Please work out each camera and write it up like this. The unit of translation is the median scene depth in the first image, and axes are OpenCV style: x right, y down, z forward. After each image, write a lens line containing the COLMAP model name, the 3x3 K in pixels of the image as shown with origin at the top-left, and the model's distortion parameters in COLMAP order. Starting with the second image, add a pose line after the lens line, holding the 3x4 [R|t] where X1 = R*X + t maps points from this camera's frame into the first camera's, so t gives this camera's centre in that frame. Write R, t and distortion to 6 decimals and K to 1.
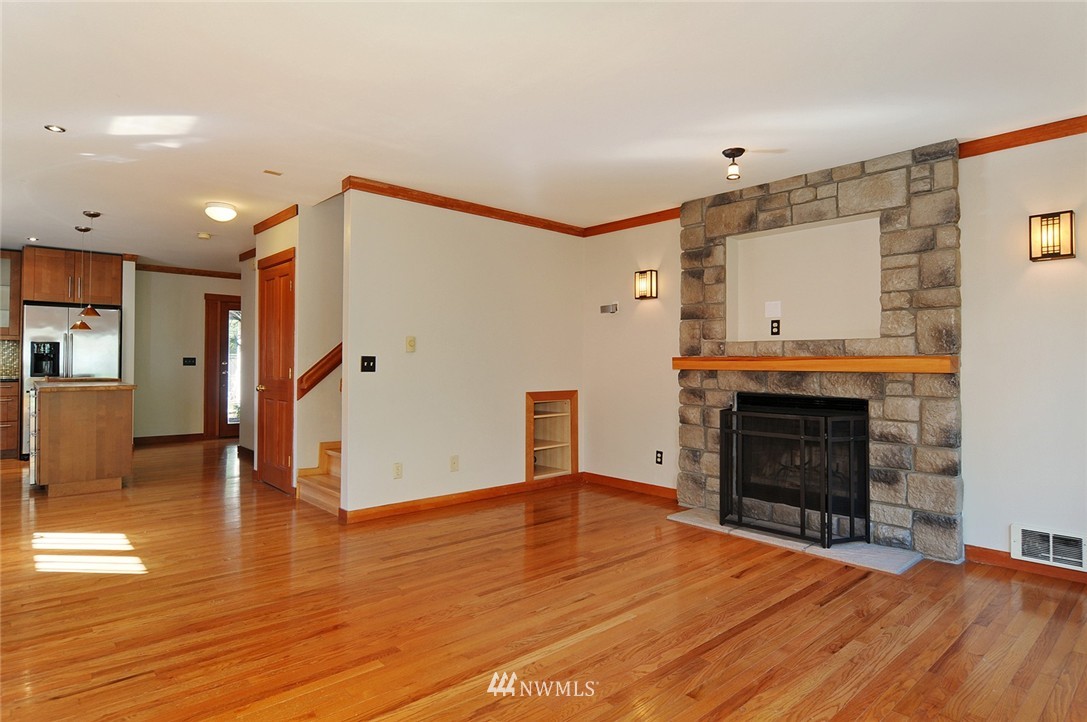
lens RADIAL K [[602.6, 0, 554.4], [0, 602.6, 355.4], [0, 0, 1]] dist [-0.007031, -0.003604]
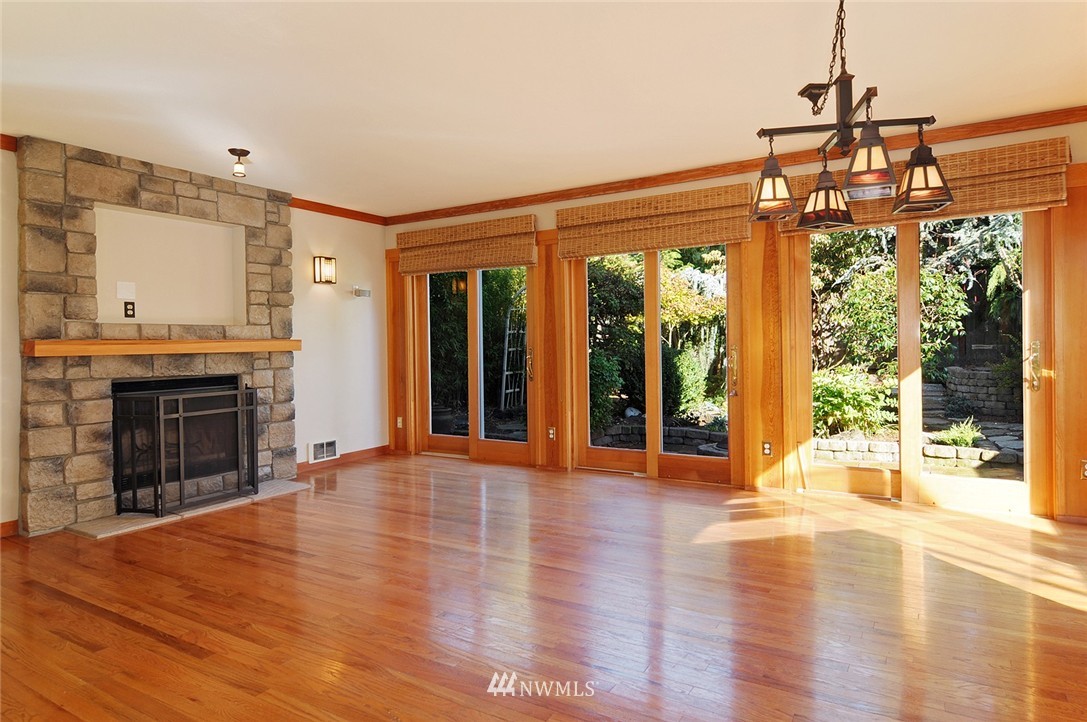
lens RADIAL K [[613.6, 0, 547.8], [0, 613.6, 353.1], [0, 0, 1]] dist [0.005525, -0.001853]
pose [[-0.280845, -0.016485, 0.959612, -0.852184], [0.003076, 0.999832, 0.018076, 0.007948], [-0.959748, 0.008028, -0.280747, 0.709849]]
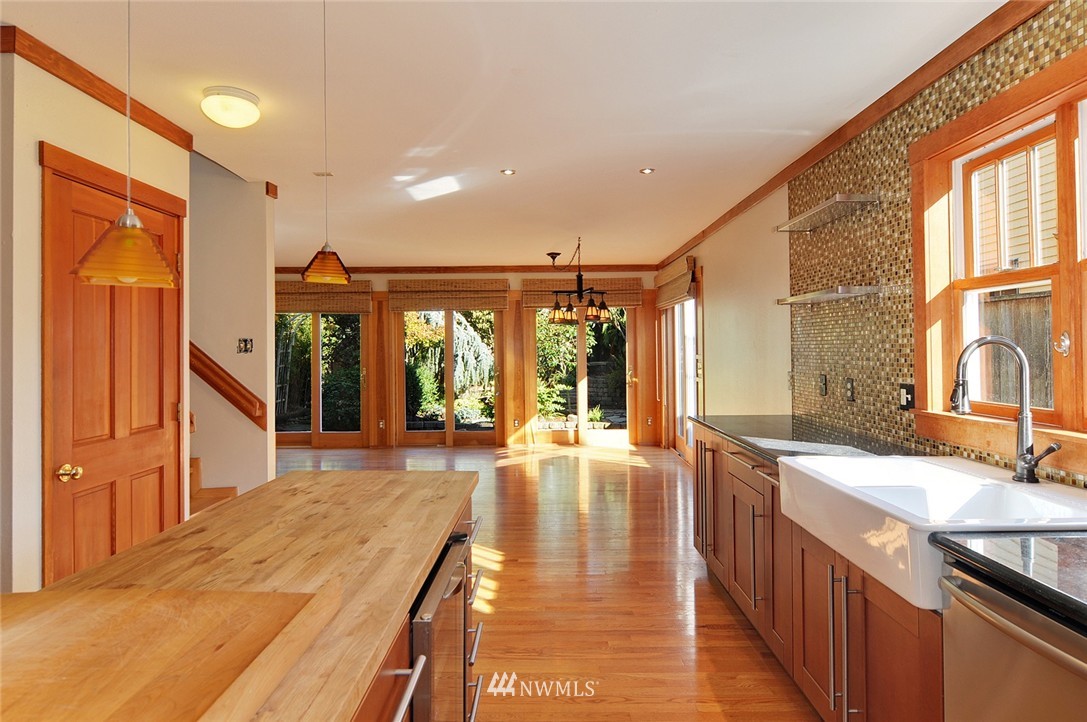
lens RADIAL K [[641.5, 0, 541.8], [0, 641.5, 365.5], [0, 0, 1]] dist [-0.001286, -0.000730]
pose [[-0.741504, -0.019541, 0.670664, -1.135681], [-0.004861, 0.999706, 0.023755, -0.018041], [-0.670931, 0.014354, -0.741381, 1.146926]]
